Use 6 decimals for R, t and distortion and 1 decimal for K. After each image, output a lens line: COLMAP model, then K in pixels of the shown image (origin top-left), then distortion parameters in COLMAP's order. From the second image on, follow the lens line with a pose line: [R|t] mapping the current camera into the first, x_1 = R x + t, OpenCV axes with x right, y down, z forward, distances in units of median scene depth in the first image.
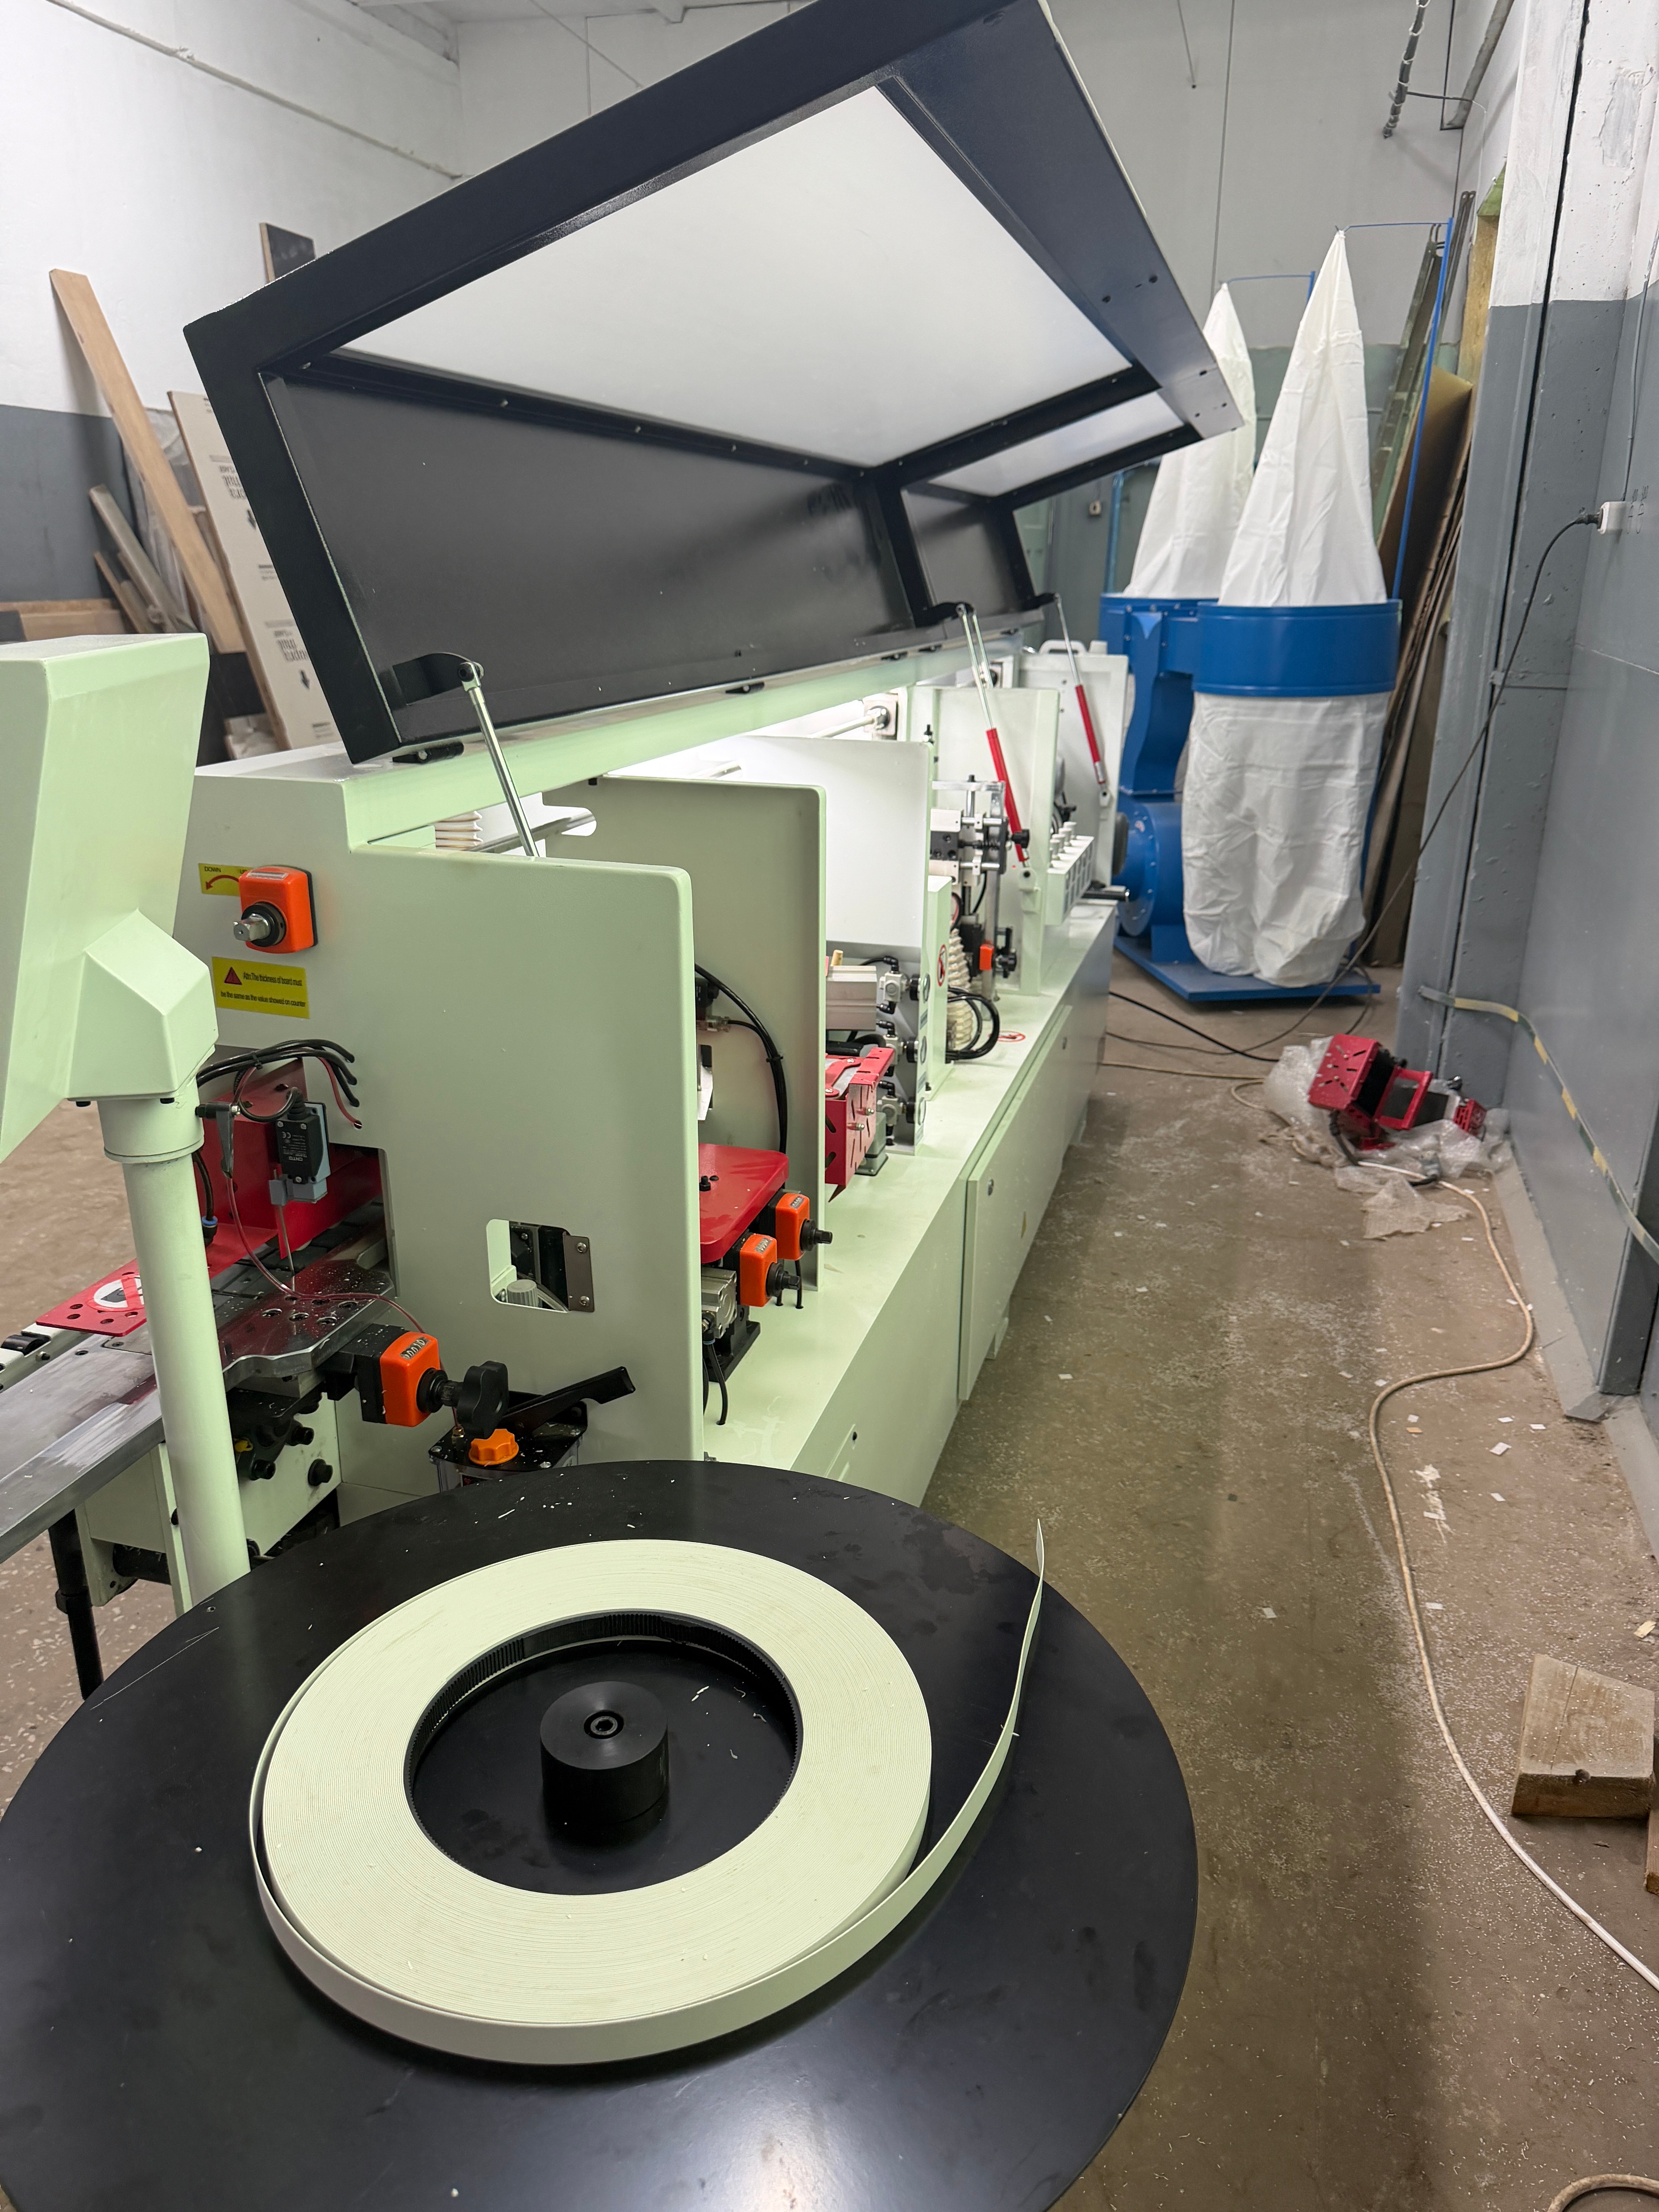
lens RADIAL K [[1578.1, 0, 829.5], [0, 1578.1, 1106.0], [0, 0, 1]] dist [0.004298, -0.000874]
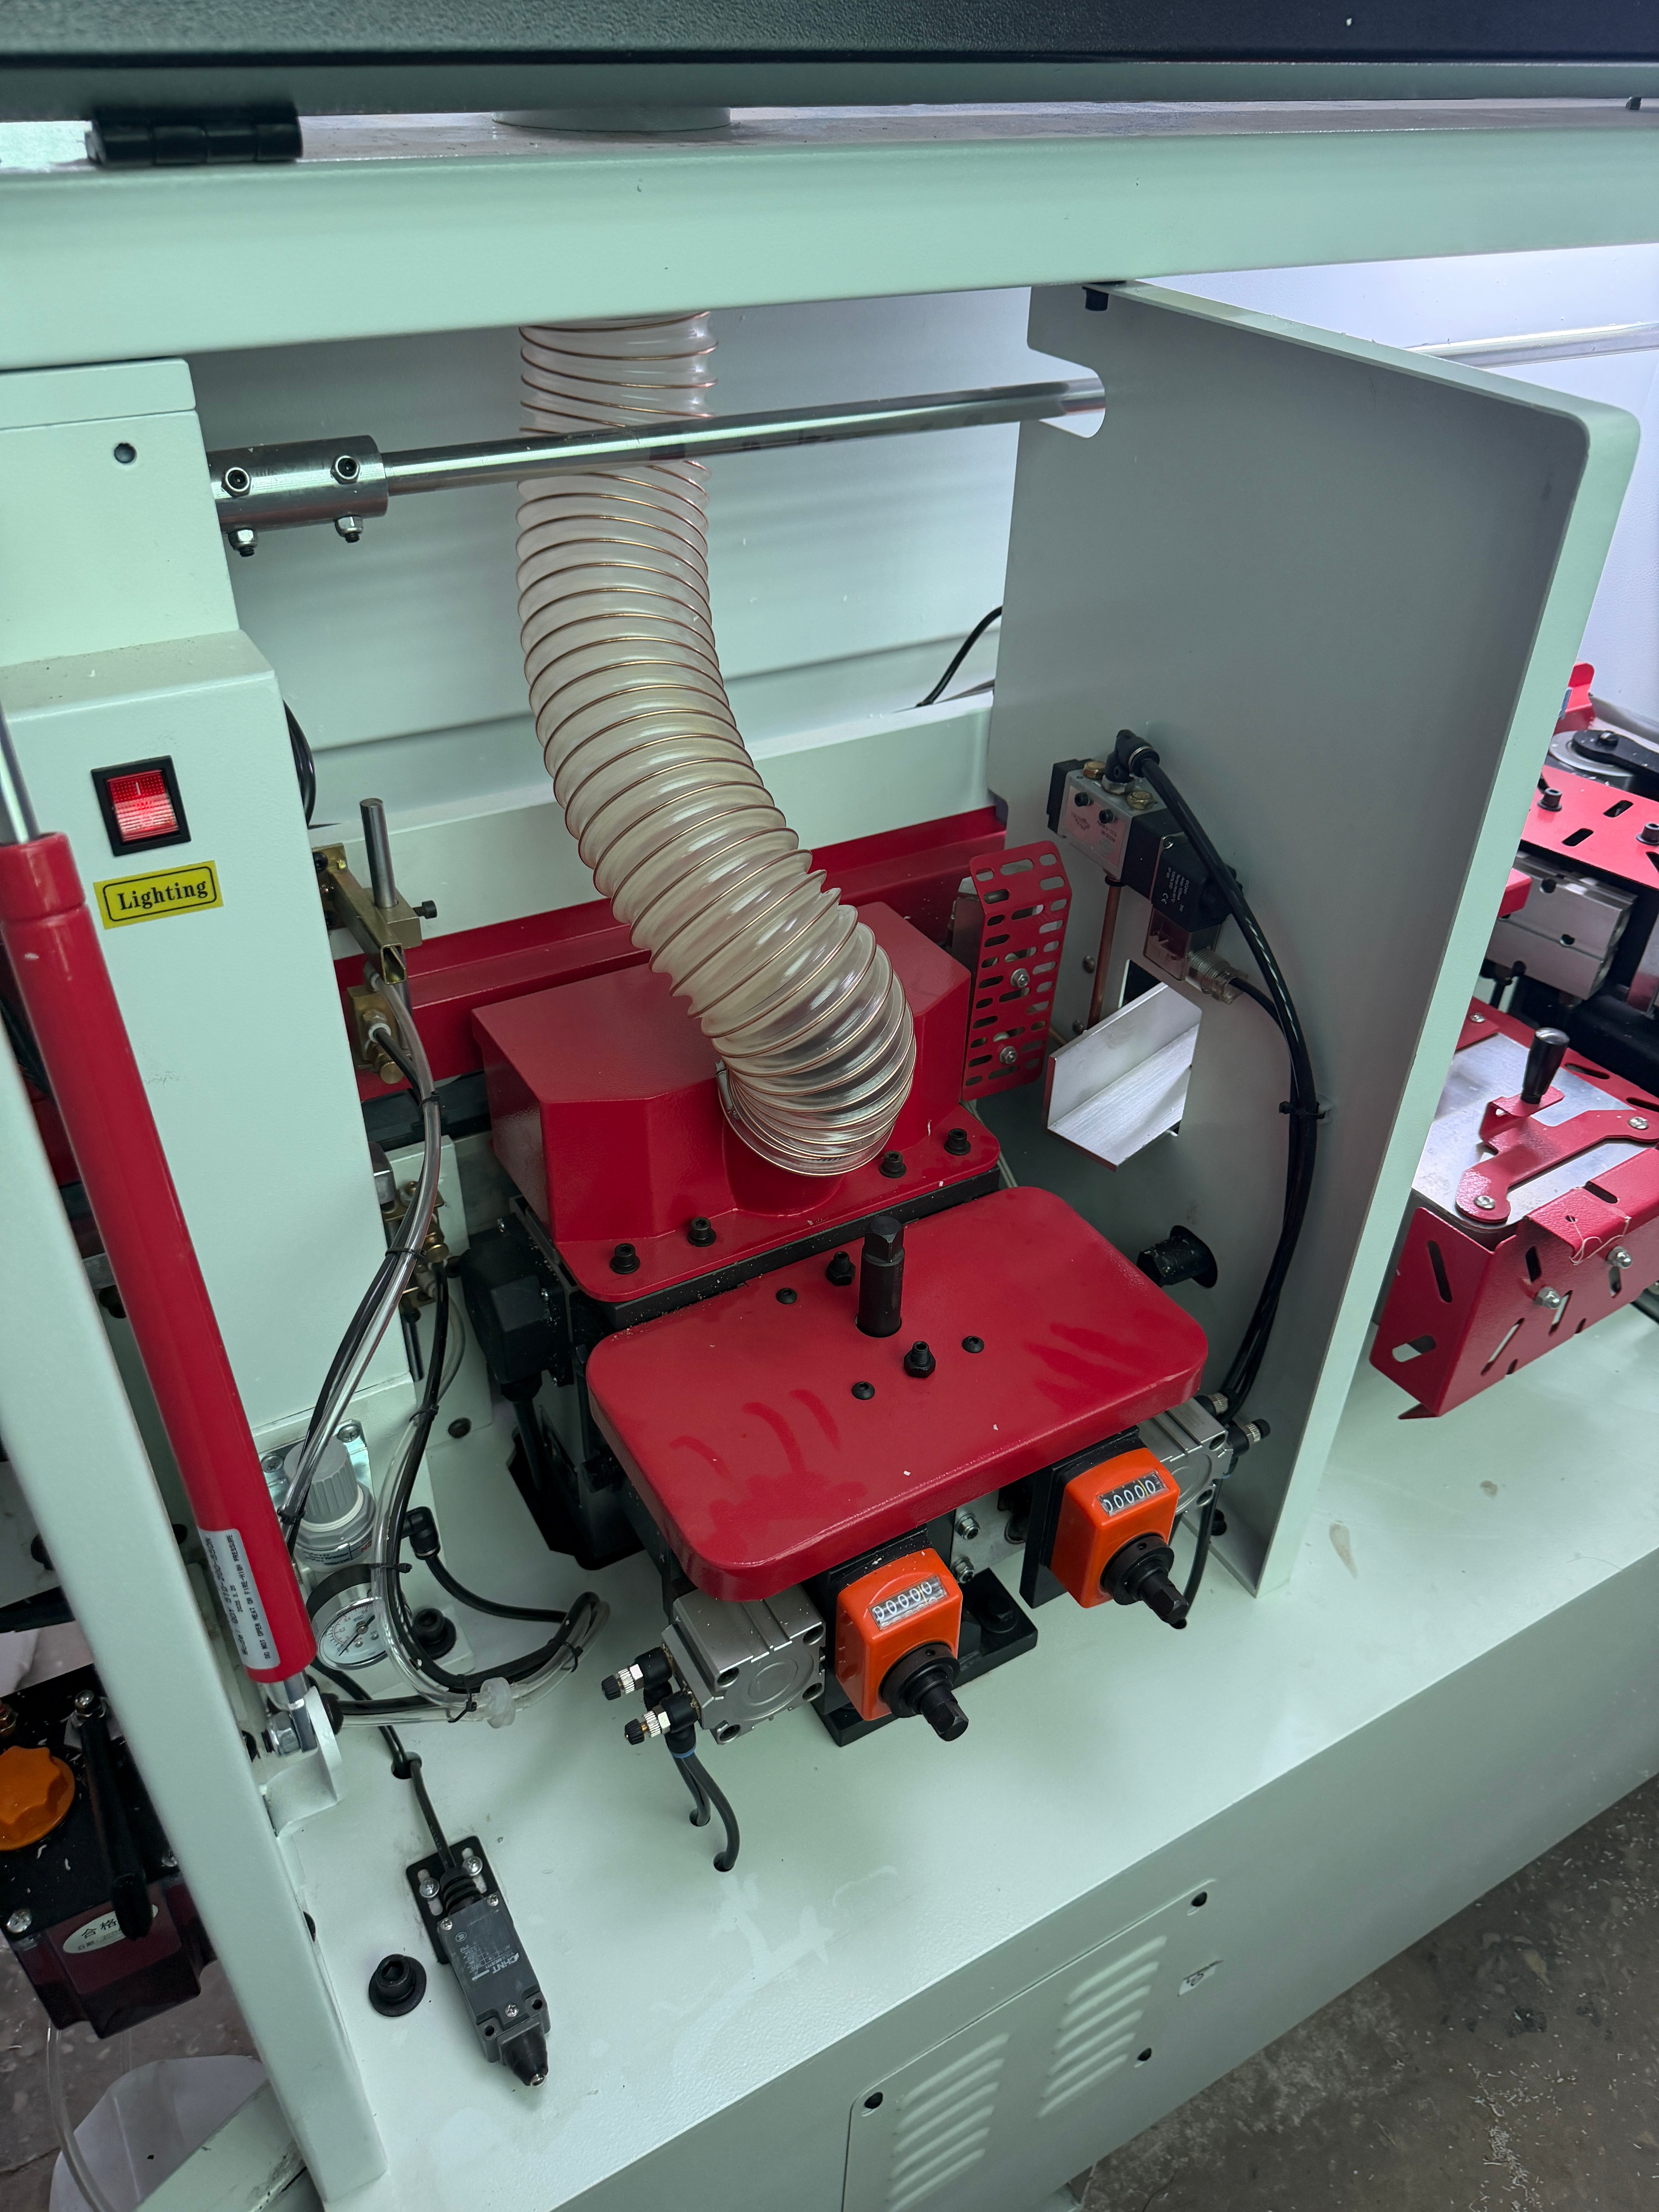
lens RADIAL K [[1578.1, 0, 829.5], [0, 1578.1, 1106.0], [0, 0, 1]] dist [0.004298, -0.000874]
pose [[0.717594, 0.418297, -0.556854, 0.101680], [-0.247006, 0.900428, 0.358076, -0.146140], [0.651189, -0.119407, 0.749463, 0.626631]]
